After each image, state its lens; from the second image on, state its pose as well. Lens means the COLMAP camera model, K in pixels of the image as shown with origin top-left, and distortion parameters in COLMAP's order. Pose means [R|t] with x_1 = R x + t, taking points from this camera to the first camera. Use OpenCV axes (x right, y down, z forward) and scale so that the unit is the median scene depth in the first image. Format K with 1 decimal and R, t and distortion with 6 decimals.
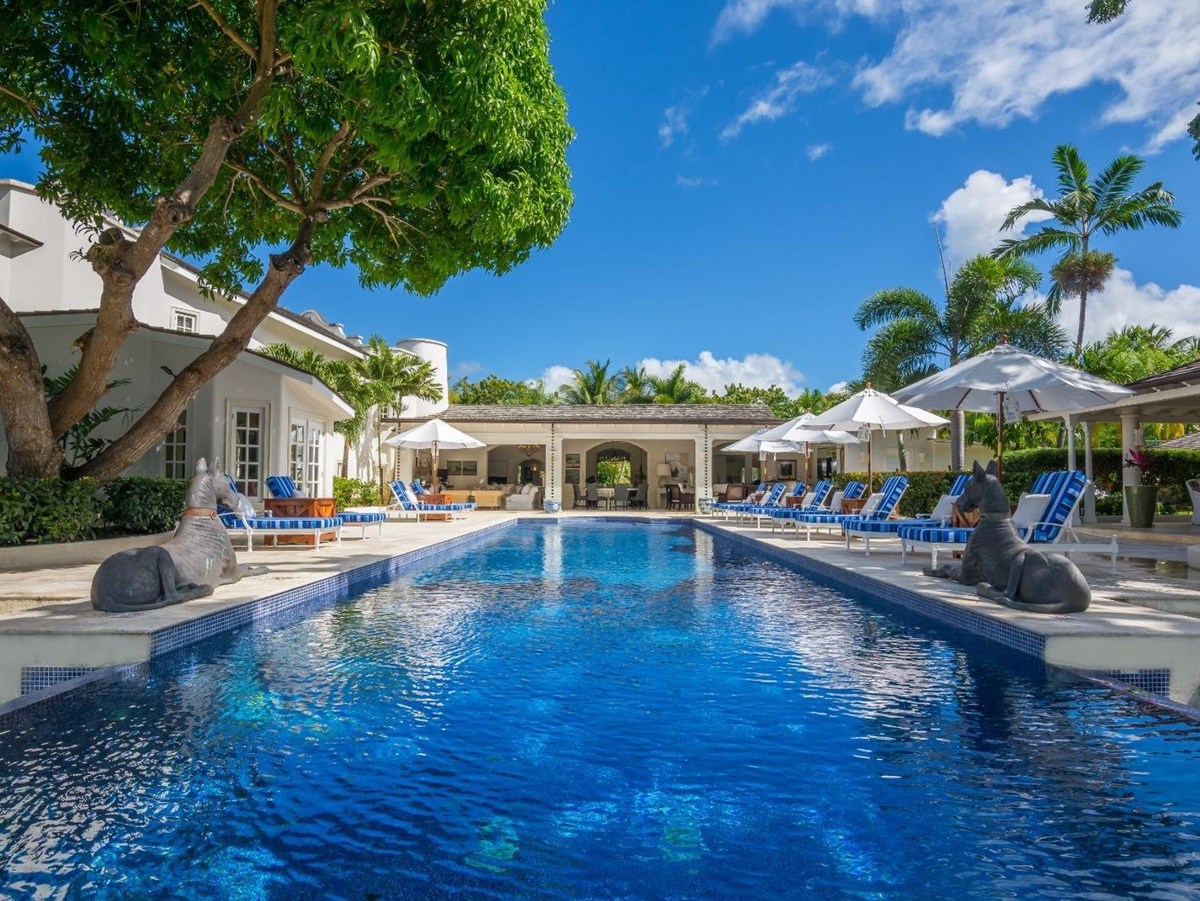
lens RADIAL K [[686.3, 0, 606.0], [0, 686.3, 454.6], [0, 0, 1]] dist [0.001850, -0.000481]
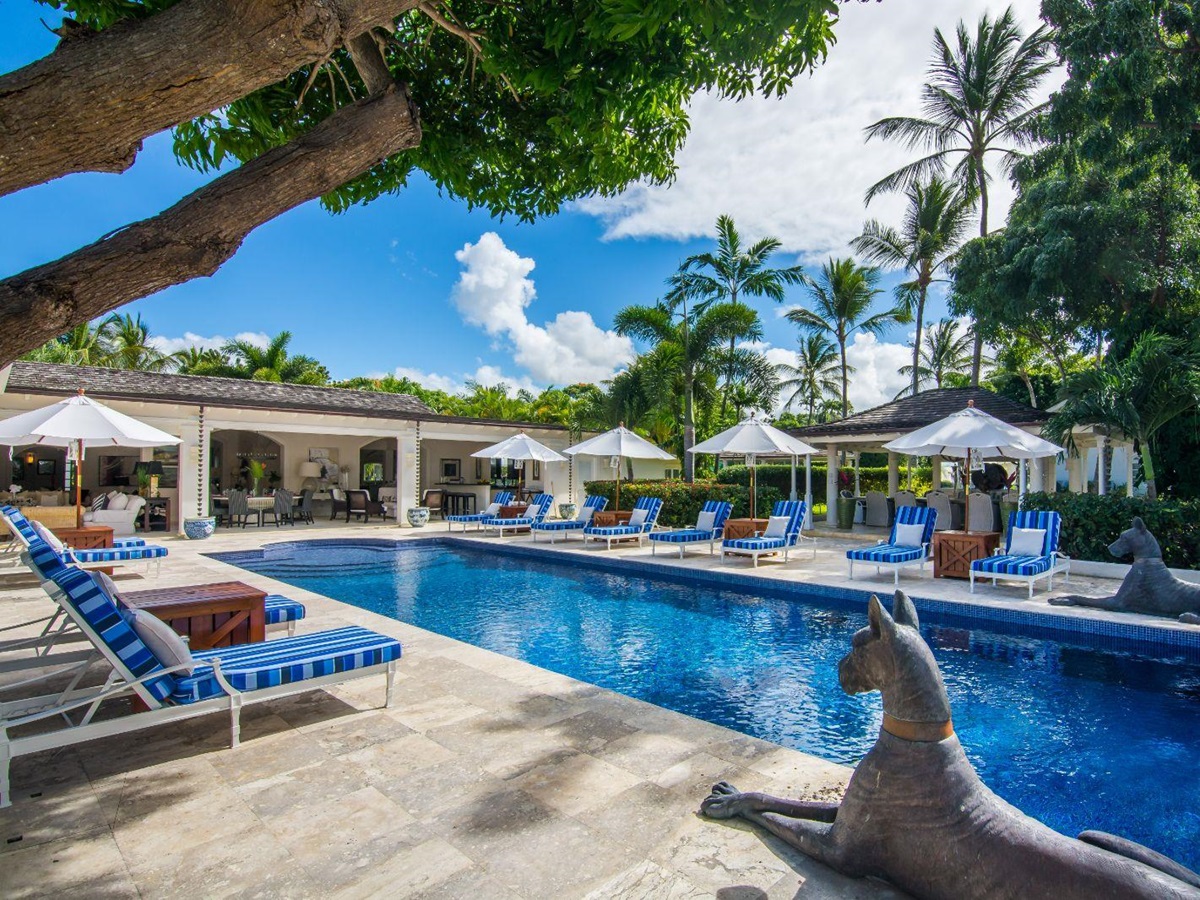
lens RADIAL K [[686.3, 0, 602.7], [0, 686.3, 452.7], [0, 0, 1]] dist [0.001850, -0.000481]
pose [[0.665582, 0.014856, 0.746177, -0.313484], [-0.039507, 0.999101, 0.015349, -0.024605], [-0.745278, -0.039695, 0.665571, 0.253628]]
